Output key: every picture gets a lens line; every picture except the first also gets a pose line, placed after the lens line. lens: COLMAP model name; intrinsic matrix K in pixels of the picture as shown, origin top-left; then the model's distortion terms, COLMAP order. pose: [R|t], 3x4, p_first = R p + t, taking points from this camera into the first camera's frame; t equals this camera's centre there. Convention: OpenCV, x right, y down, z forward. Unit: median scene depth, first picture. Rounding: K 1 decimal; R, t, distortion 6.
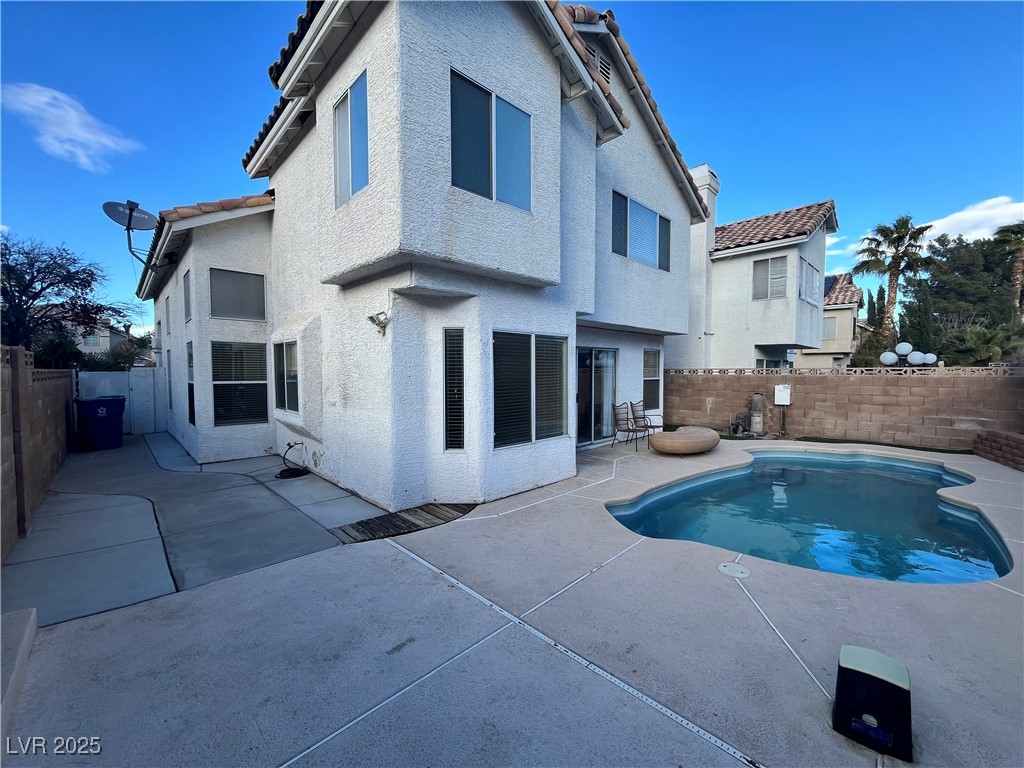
lens RADIAL K [[411.3, 0, 510.8], [0, 411.3, 388.2], [0, 0, 1]] dist [0.002018, -0.002451]
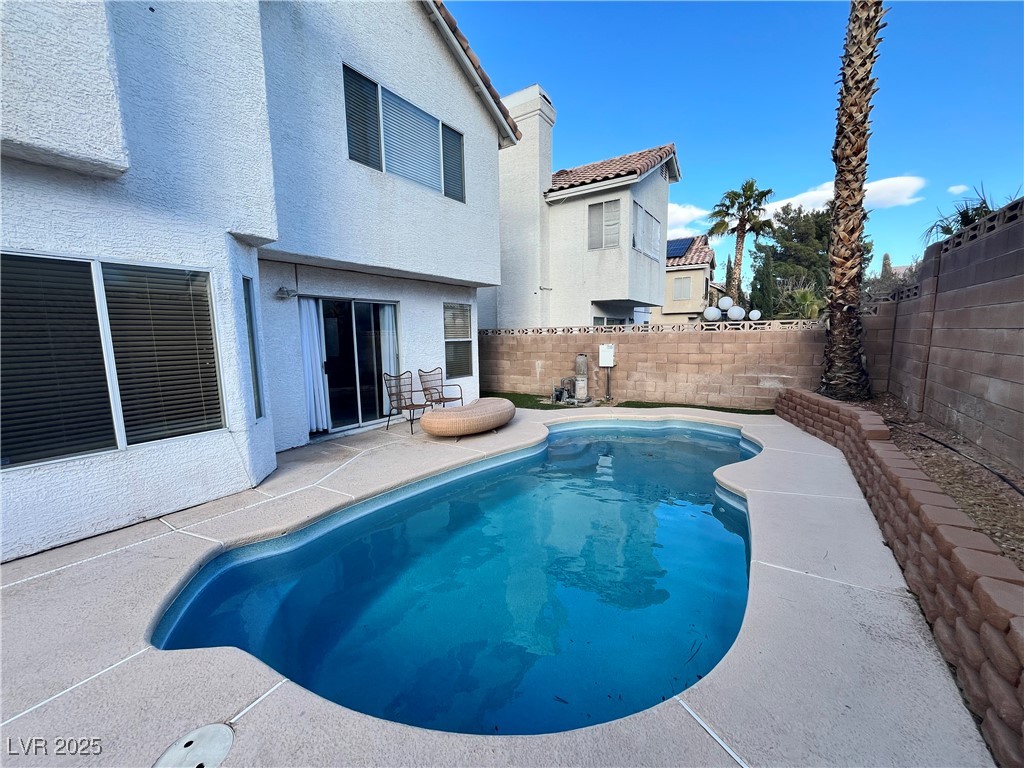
lens RADIAL K [[411.3, 0, 511.7], [0, 411.3, 386.6], [0, 0, 1]] dist [0.002018, -0.002451]
pose [[0.976049, -0.042750, 0.213307, 0.268444], [0.025504, 0.996227, 0.082958, 0.004022], [-0.216049, -0.075531, 0.973457, 0.173024]]
